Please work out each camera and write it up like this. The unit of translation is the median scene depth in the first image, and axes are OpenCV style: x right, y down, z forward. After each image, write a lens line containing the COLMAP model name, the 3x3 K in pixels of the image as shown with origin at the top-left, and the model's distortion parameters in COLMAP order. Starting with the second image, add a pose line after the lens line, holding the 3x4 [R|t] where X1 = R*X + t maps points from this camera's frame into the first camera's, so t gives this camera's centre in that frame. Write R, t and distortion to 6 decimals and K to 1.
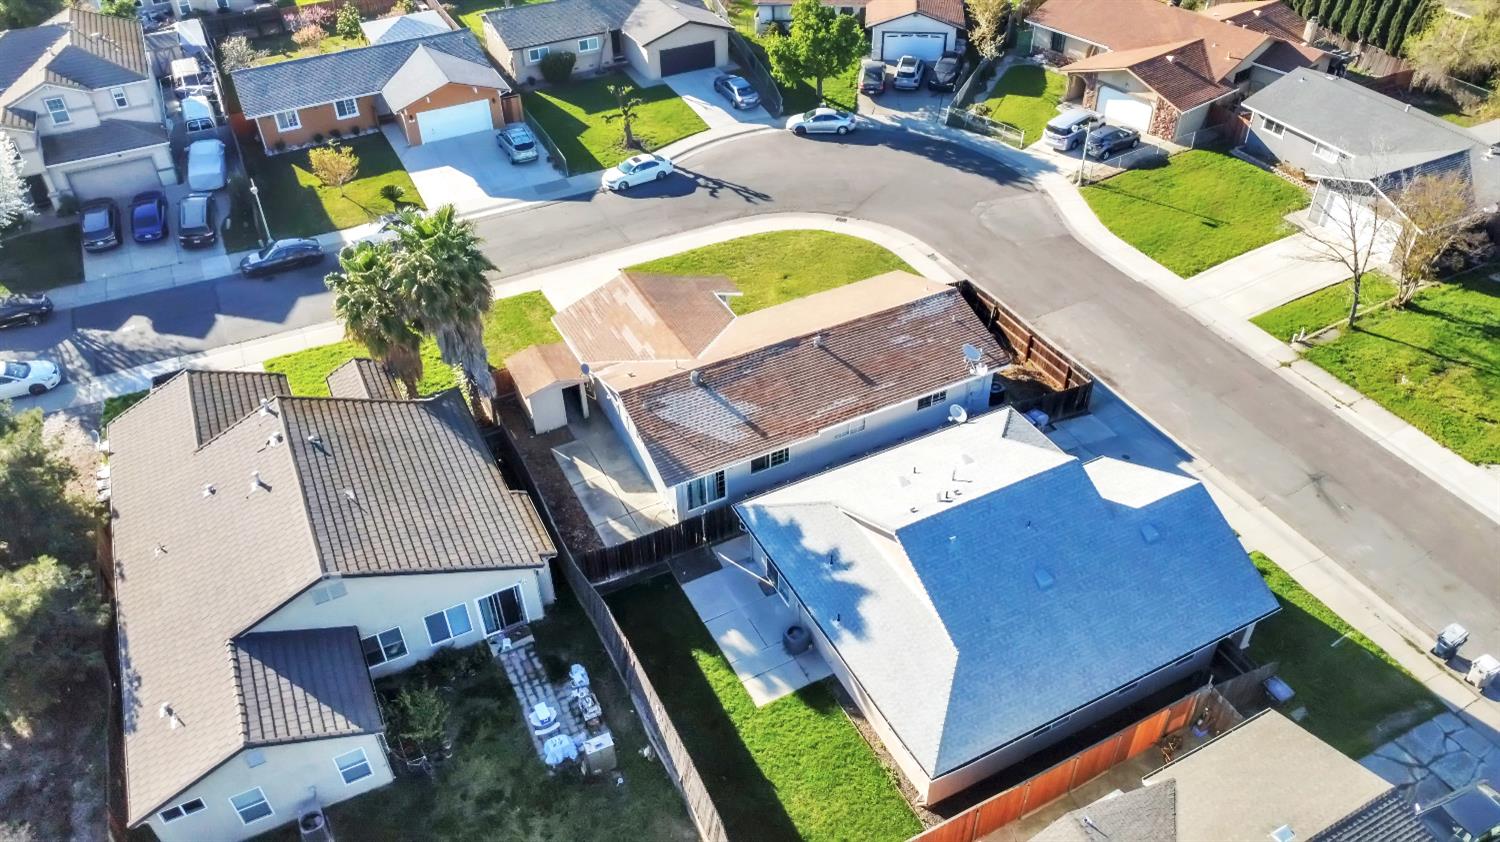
lens RADIAL K [[1088.1, 0, 750.0], [0, 1088.1, 421.0], [0, 0, 1]] dist [-0.027452, -0.008462]
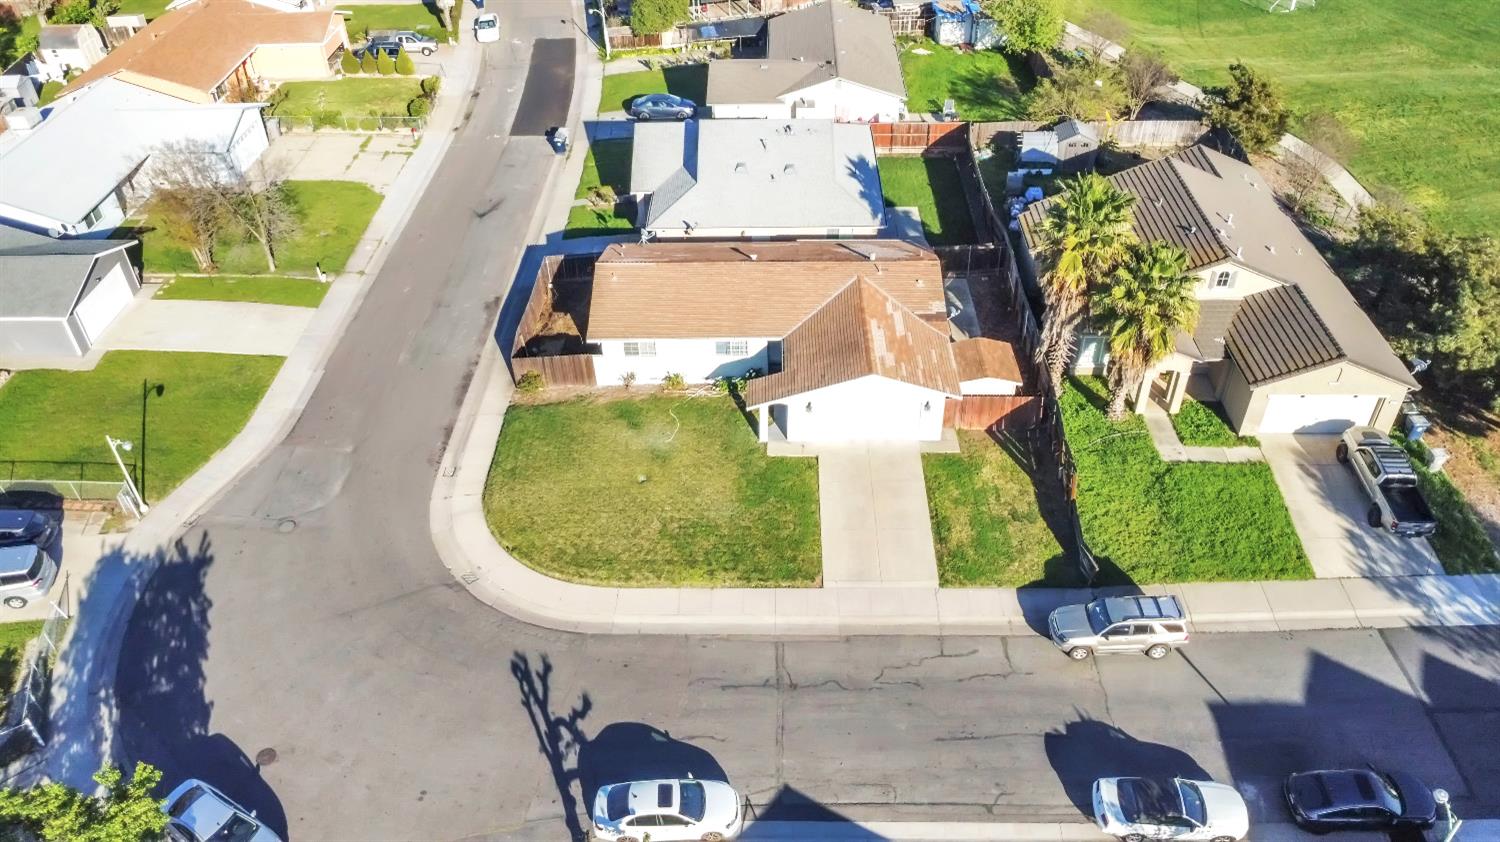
lens RADIAL K [[1088.1, 0, 750.0], [0, 1088.1, 421.0], [0, 0, 1]] dist [-0.027452, -0.008462]
pose [[-0.882846, -0.263432, 0.388826, -0.305178], [0.322613, 0.261518, 0.909686, -0.770794], [-0.341326, 0.928554, -0.145893, 0.963768]]
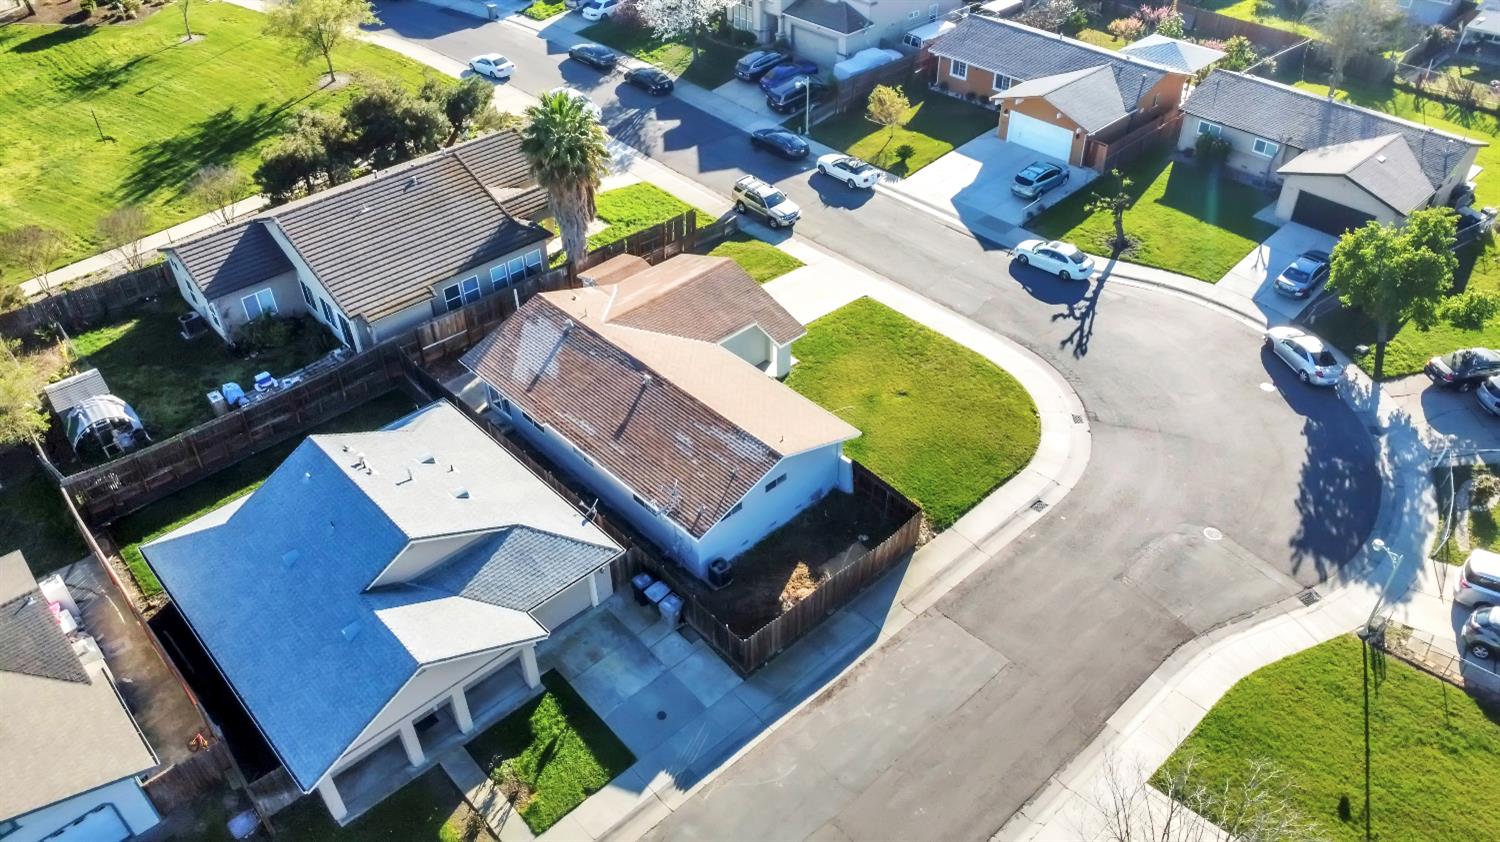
lens RADIAL K [[1088.1, 0, 750.0], [0, 1088.1, 421.0], [0, 0, 1]] dist [-0.027452, -0.008462]
pose [[0.279977, 0.609892, -0.741380, 0.610156], [-0.592277, 0.717511, 0.366586, -0.336160], [0.755526, 0.336467, 0.562112, 0.386259]]
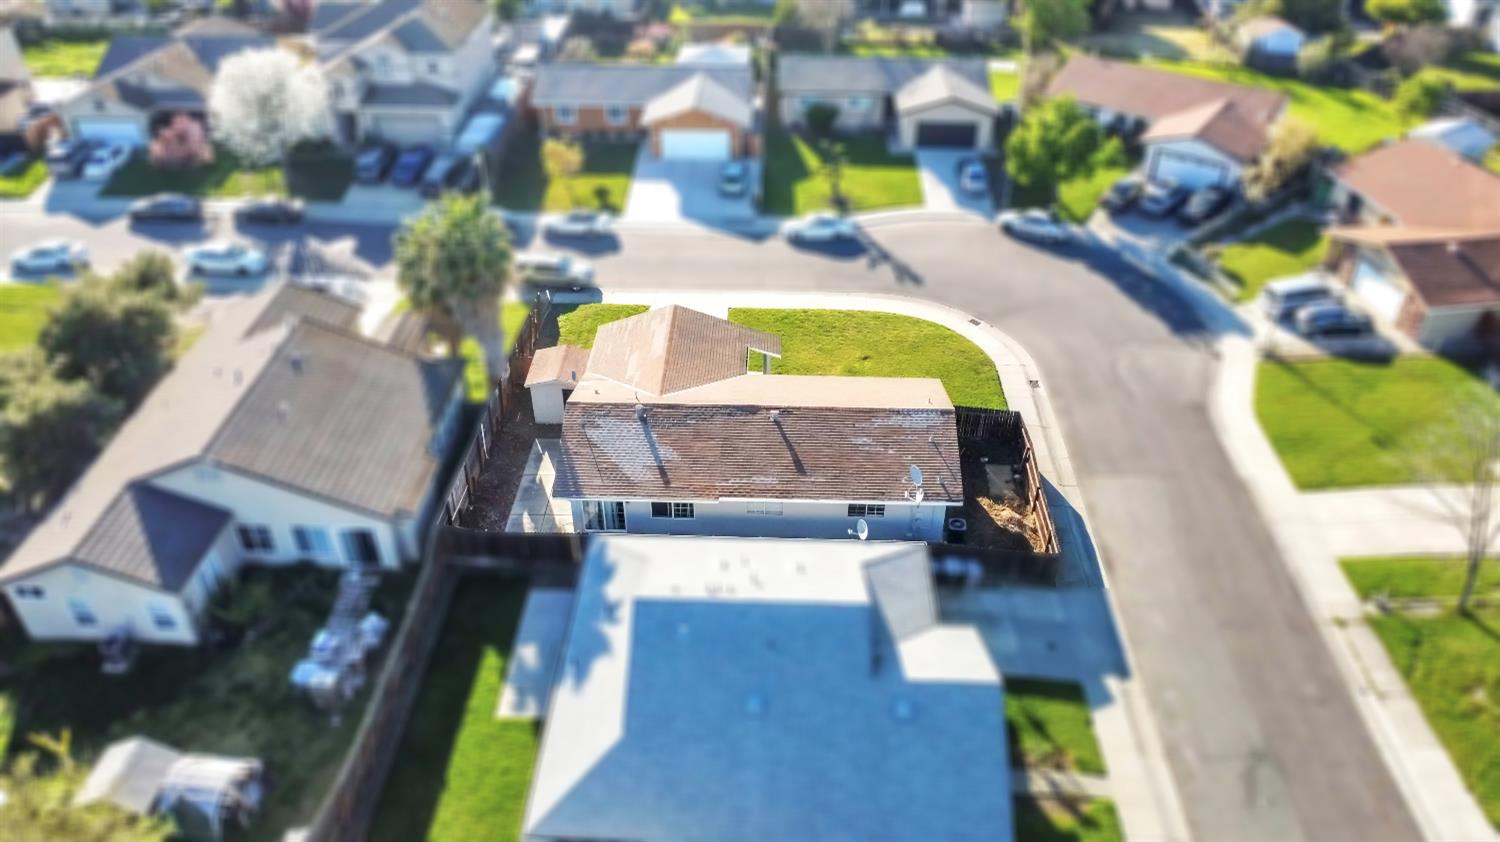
lens RADIAL K [[1088.1, 0, 750.0], [0, 1088.1, 421.0], [0, 0, 1]] dist [-0.027452, -0.008462]
pose [[0.875321, 0.297487, -0.381203, 0.304697], [-0.316702, 0.948437, 0.012938, -0.053971], [0.365395, 0.109403, 0.924401, 0.060444]]
